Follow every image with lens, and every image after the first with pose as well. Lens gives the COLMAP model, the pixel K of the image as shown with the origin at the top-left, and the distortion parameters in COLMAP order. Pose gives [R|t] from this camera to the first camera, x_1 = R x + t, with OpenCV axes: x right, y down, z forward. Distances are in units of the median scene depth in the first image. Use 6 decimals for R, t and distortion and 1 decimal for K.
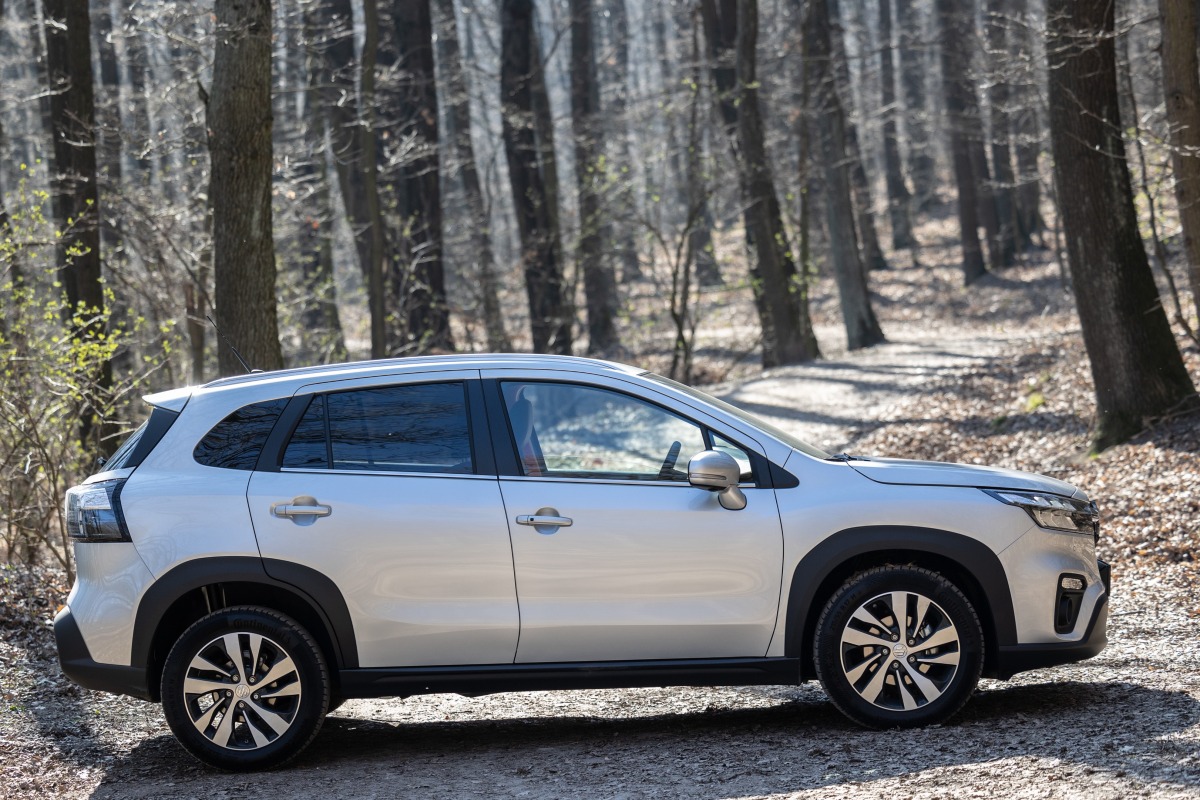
lens RADIAL K [[3138.0, 0, 600.0], [0, 3138.0, 400.0], [0, 0, 1]] dist [0.017714, 0.237490]
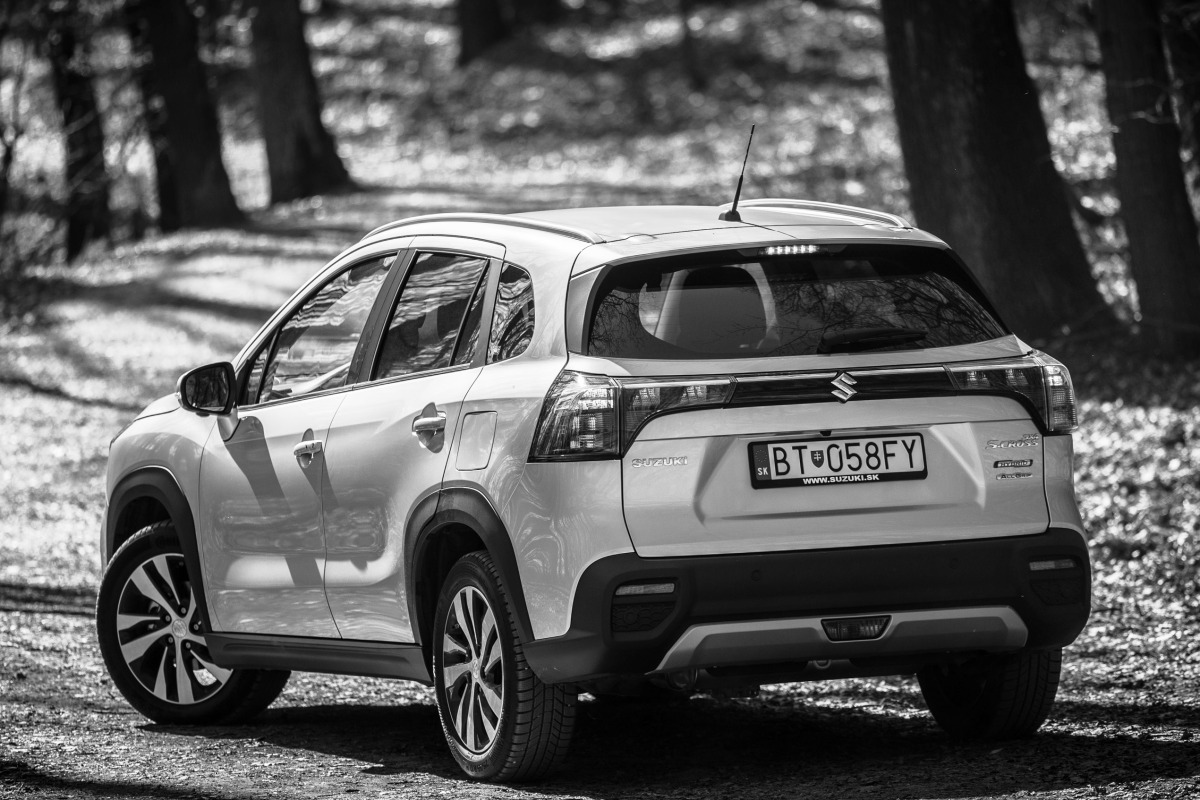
lens RADIAL K [[8271.9, 0, 600.0], [0, 8271.9, 400.0], [0, 0, 1]] dist [-0.179434, 1.021215]
pose [[0.986971, 0.027286, 0.158565, -0.156174], [-0.028766, 0.999561, 0.007045, 0.008508], [-0.158303, -0.011515, 0.987323, -0.527415]]
